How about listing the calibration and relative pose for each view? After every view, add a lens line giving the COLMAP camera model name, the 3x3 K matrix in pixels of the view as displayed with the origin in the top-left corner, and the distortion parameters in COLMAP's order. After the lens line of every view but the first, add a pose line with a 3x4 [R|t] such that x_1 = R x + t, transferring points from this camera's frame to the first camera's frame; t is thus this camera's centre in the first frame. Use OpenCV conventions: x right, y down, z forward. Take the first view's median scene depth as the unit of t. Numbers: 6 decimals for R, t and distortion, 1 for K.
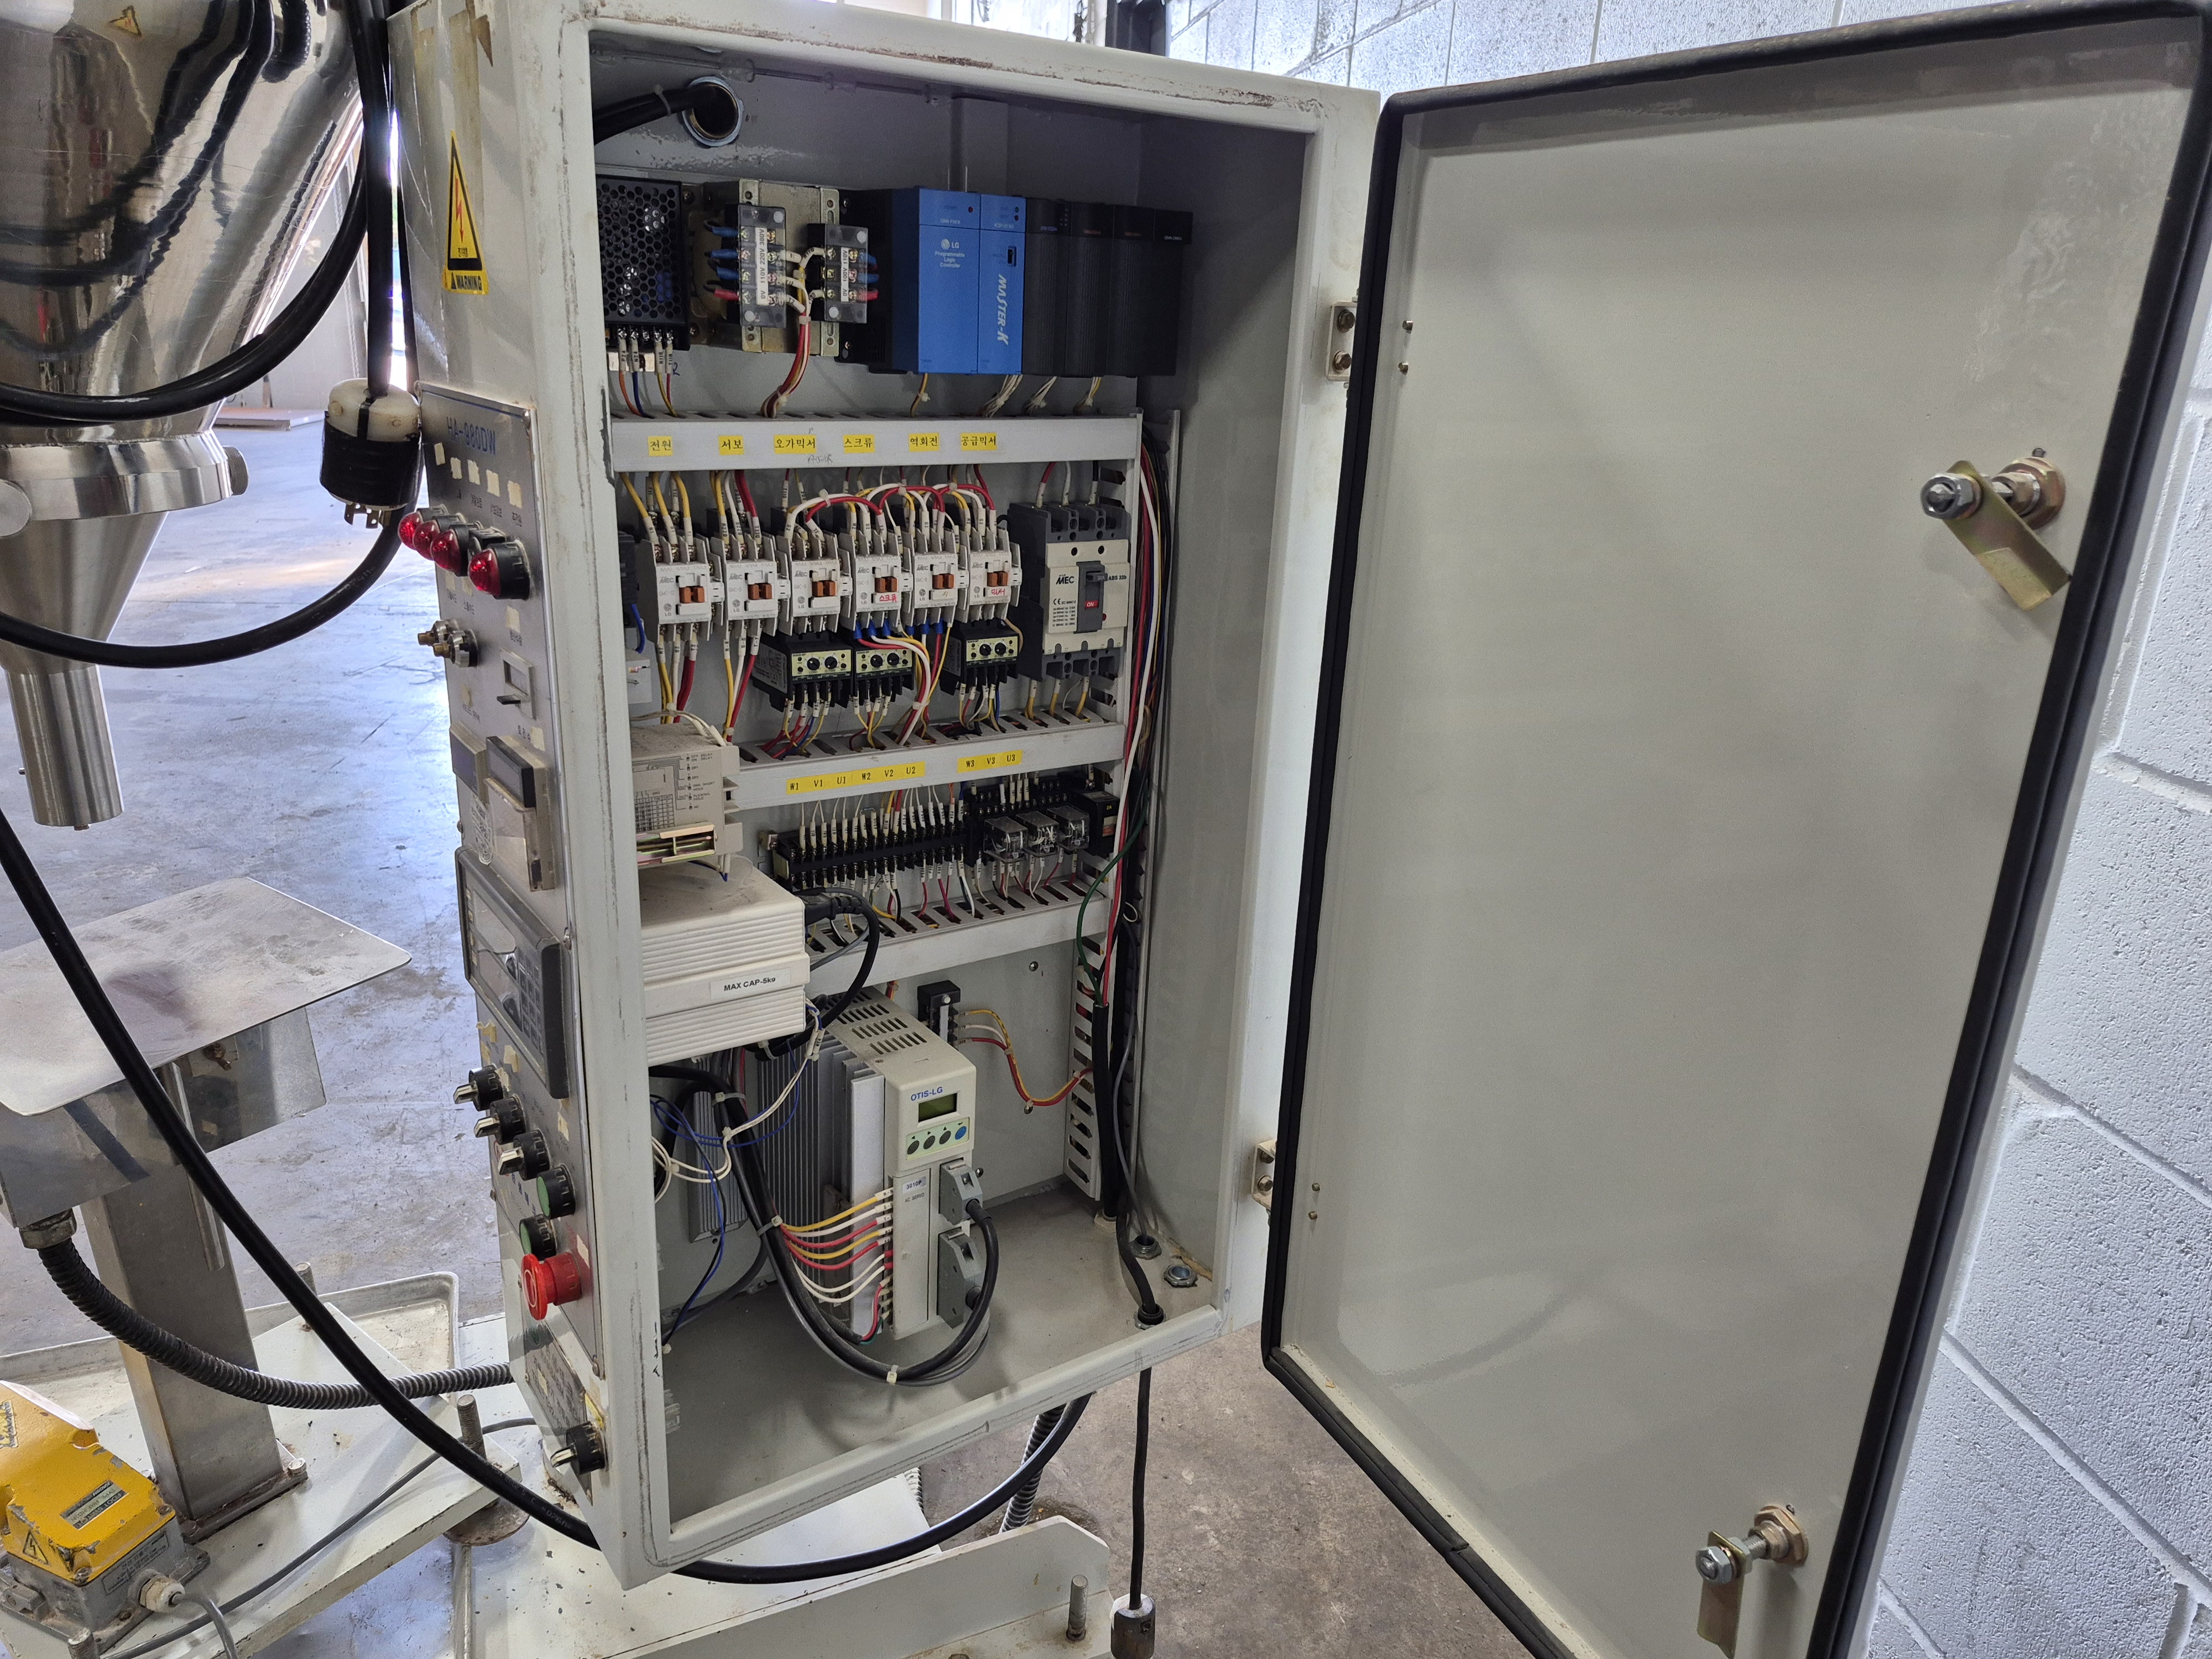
lens RADIAL K [[1518.7, 0, 1102.7], [0, 1518.7, 839.1], [0, 0, 1]] dist [0.106169, -0.130633]
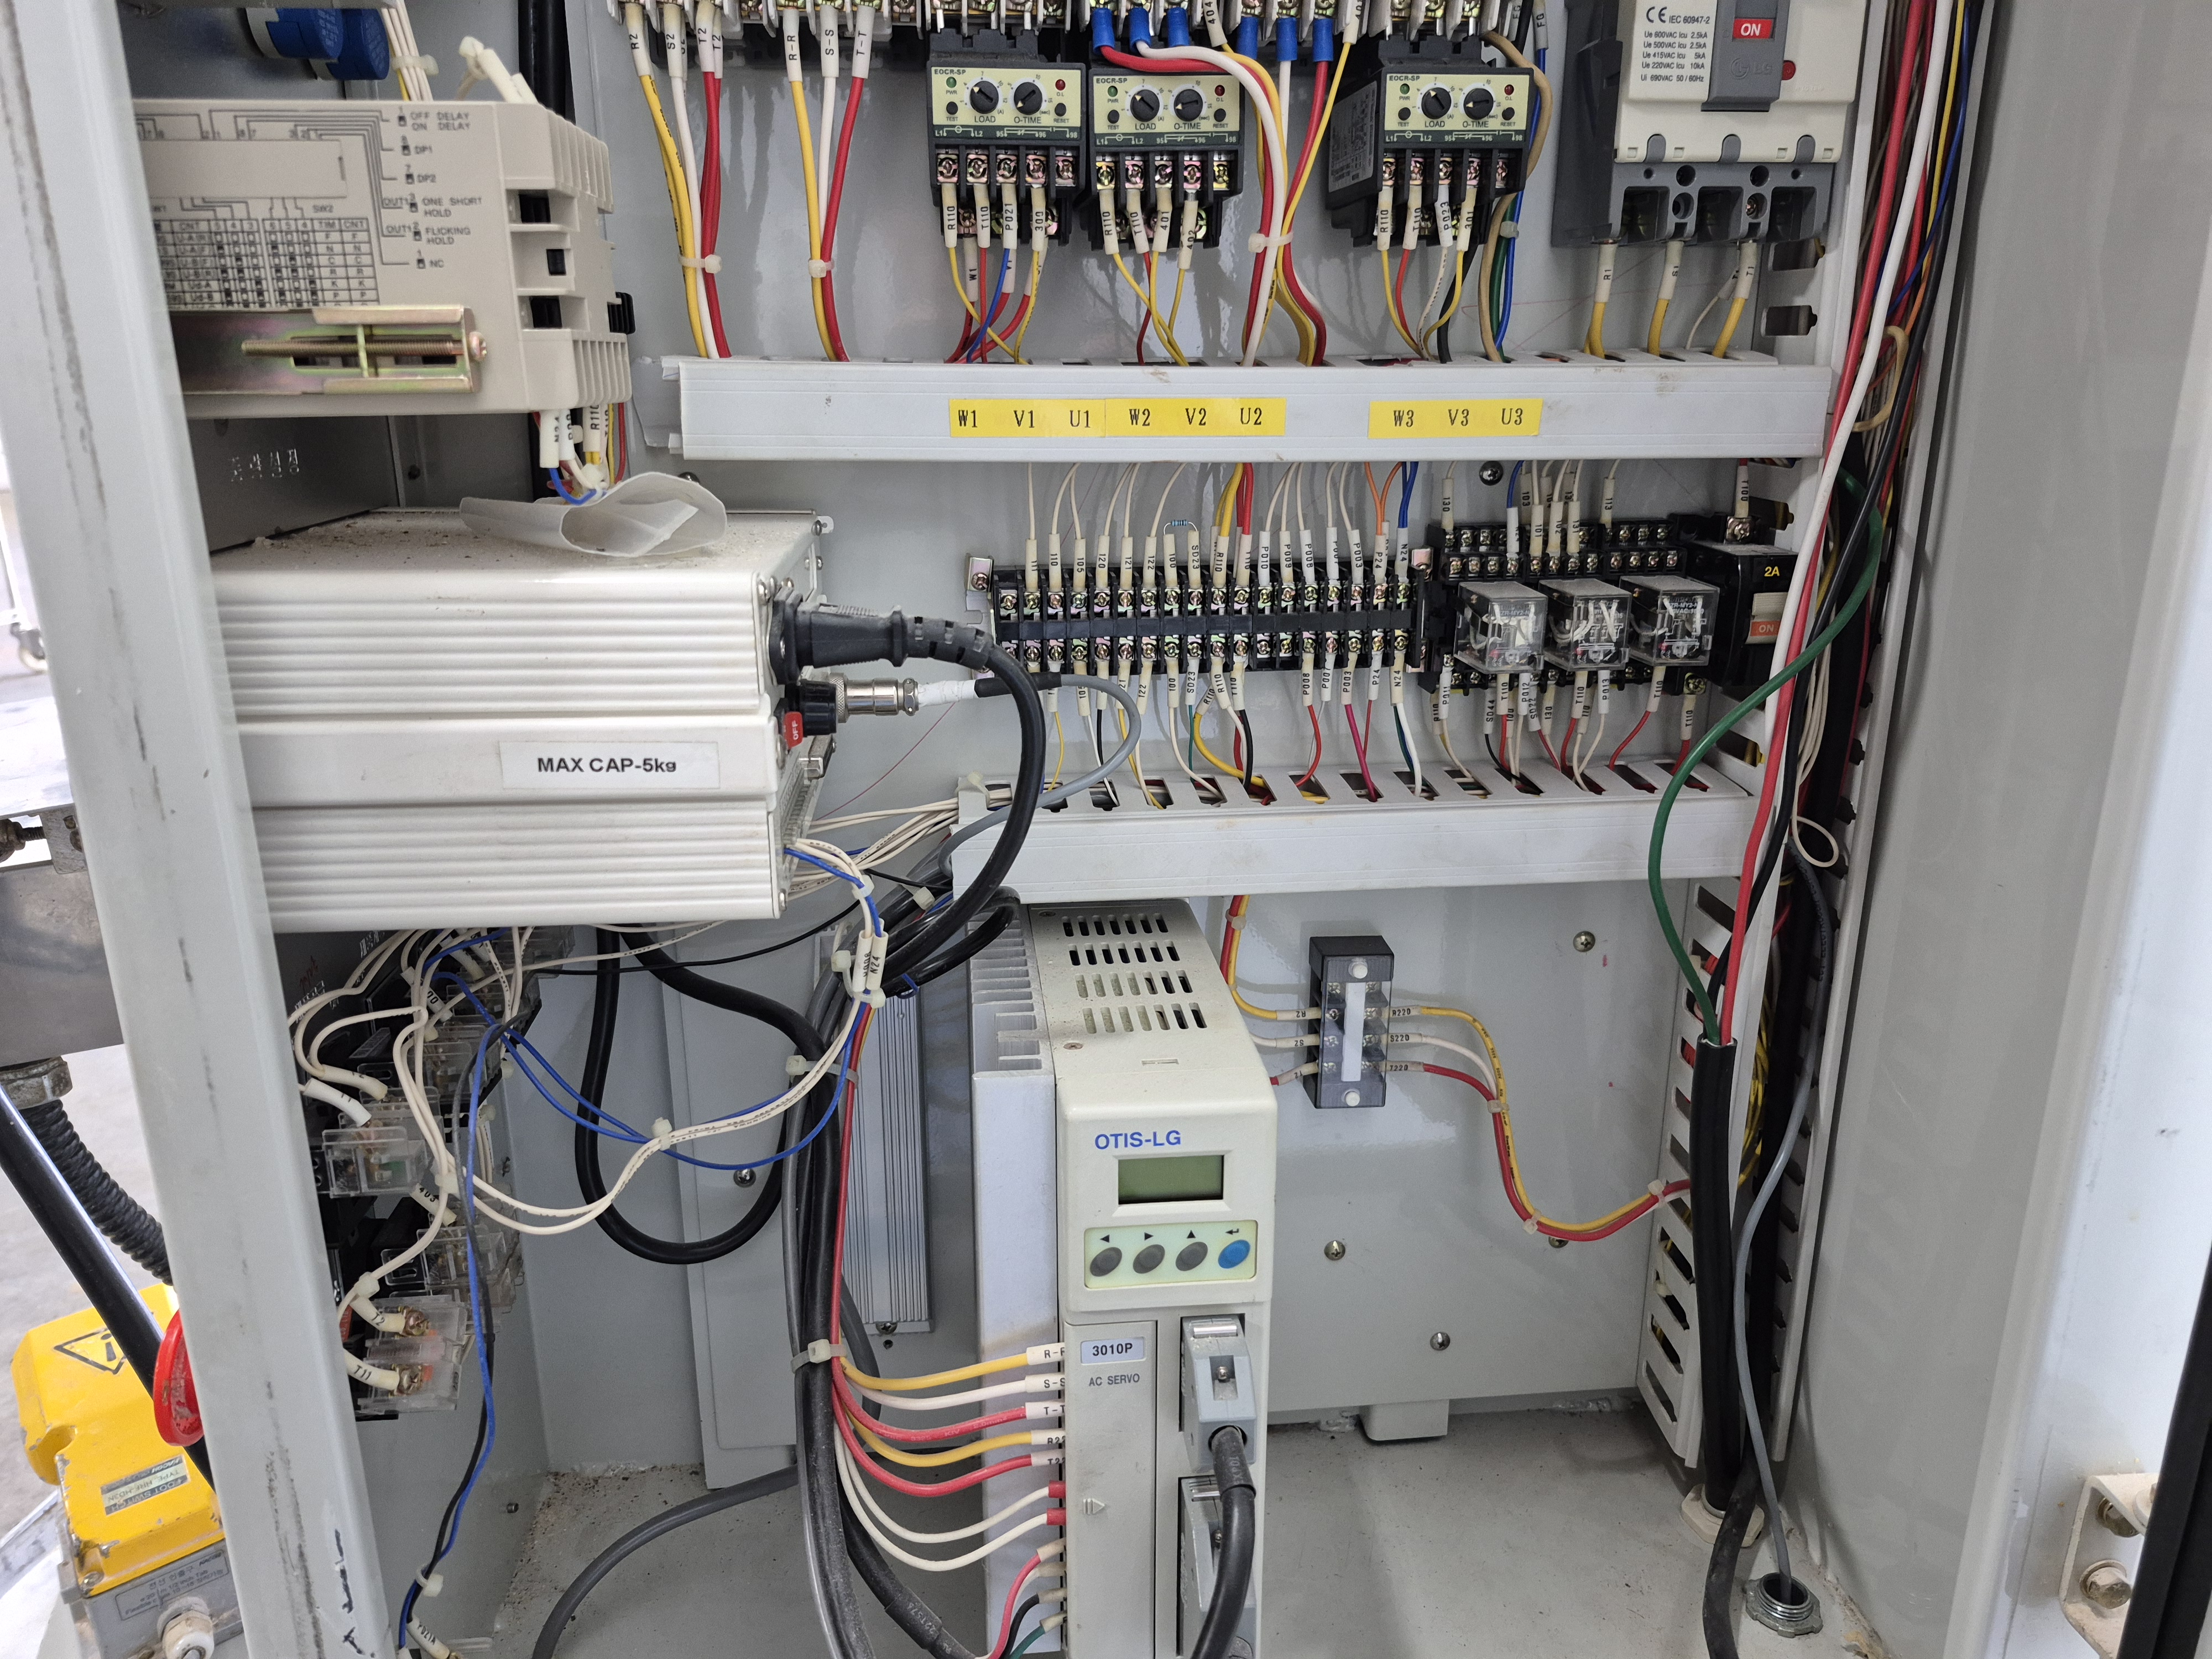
lens RADIAL K [[1537.8, 0, 1113.5], [0, 1537.8, 827.8], [0, 0, 1]] dist [0.063013, -0.060658]
pose [[0.866109, 0.098970, -0.489958, 0.073363], [-0.117930, 0.992991, -0.007885, 0.084385], [0.485744, 0.064610, 0.871710, 0.609657]]
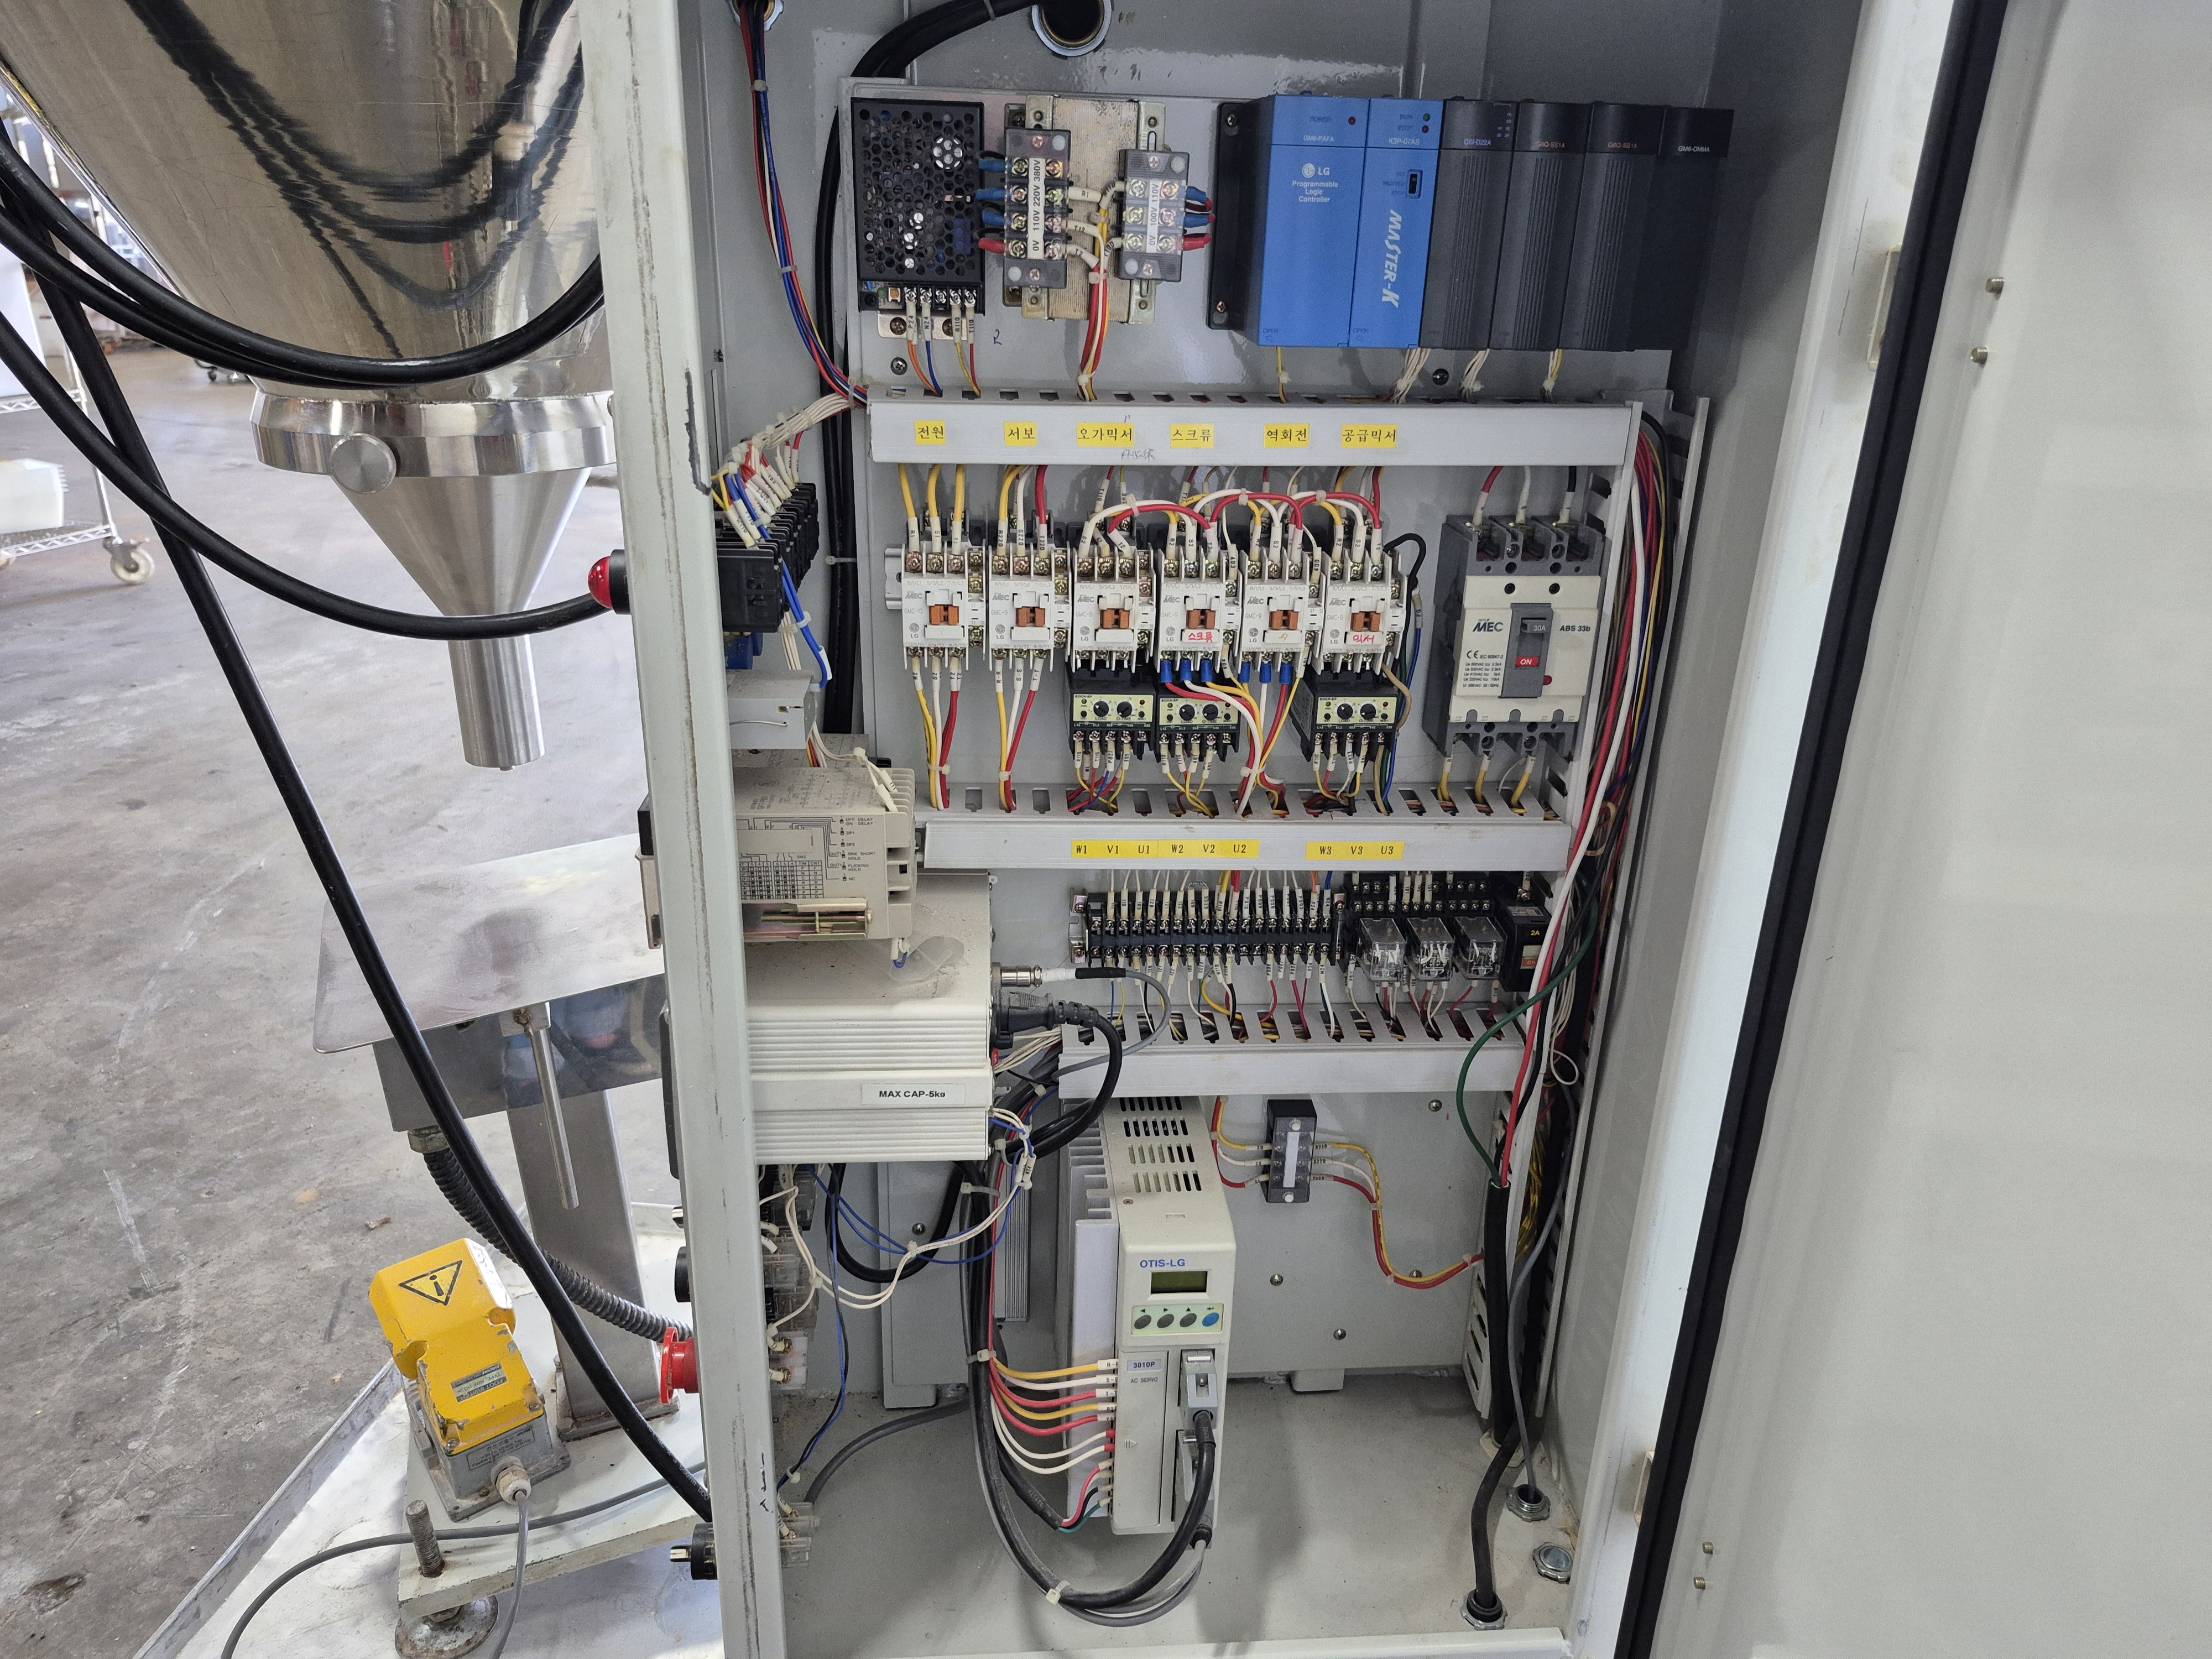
lens RADIAL K [[1520.7, 0, 1135.6], [0, 1520.7, 834.3], [0, 0, 1]] dist [0.107686, -0.145988]
pose [[0.864895, 0.171424, -0.471774, 0.203026], [-0.154741, 0.985158, 0.074283, -0.105290], [0.477506, 0.008755, 0.878585, 0.286725]]
